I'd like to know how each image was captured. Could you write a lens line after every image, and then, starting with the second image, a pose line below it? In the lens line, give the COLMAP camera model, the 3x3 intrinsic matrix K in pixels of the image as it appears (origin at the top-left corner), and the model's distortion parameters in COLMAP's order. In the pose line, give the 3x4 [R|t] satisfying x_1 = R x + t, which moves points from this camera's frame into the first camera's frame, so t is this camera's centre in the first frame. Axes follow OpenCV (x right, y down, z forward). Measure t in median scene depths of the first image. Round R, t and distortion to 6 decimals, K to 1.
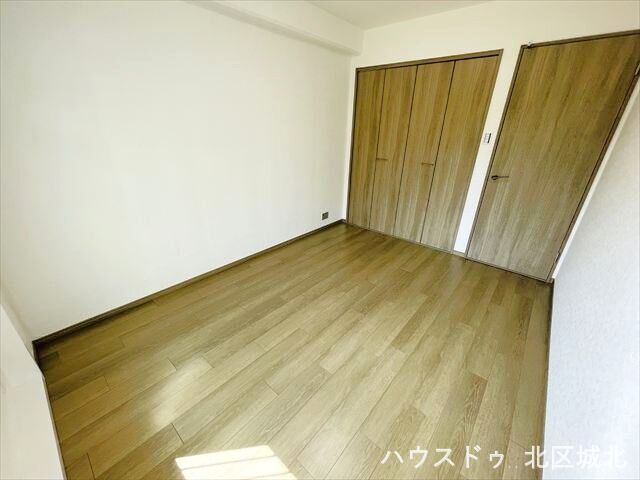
lens RADIAL K [[261.2, 0, 320.8], [0, 261.2, 235.9], [0, 0, 1]] dist [-0.002600, 0.000983]
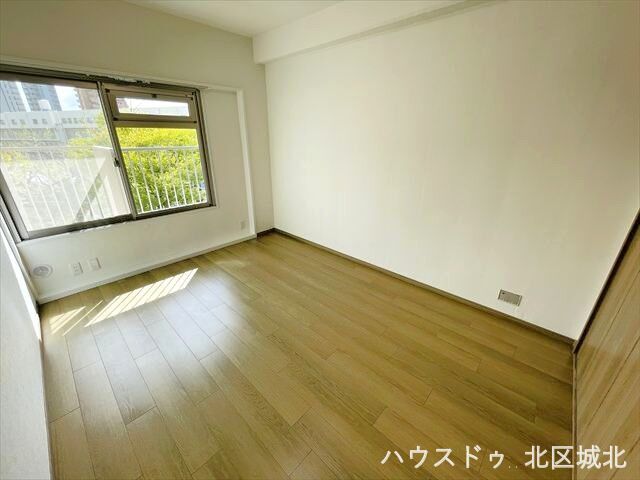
lens RADIAL K [[261.2, 0, 322.7], [0, 261.2, 241.8], [0, 0, 1]] dist [-0.002600, 0.000983]
pose [[-0.046621, 0.355463, -0.933527, 0.792131], [-0.389422, 0.854134, 0.344681, -0.333311], [0.919879, 0.379606, 0.098605, 0.848328]]
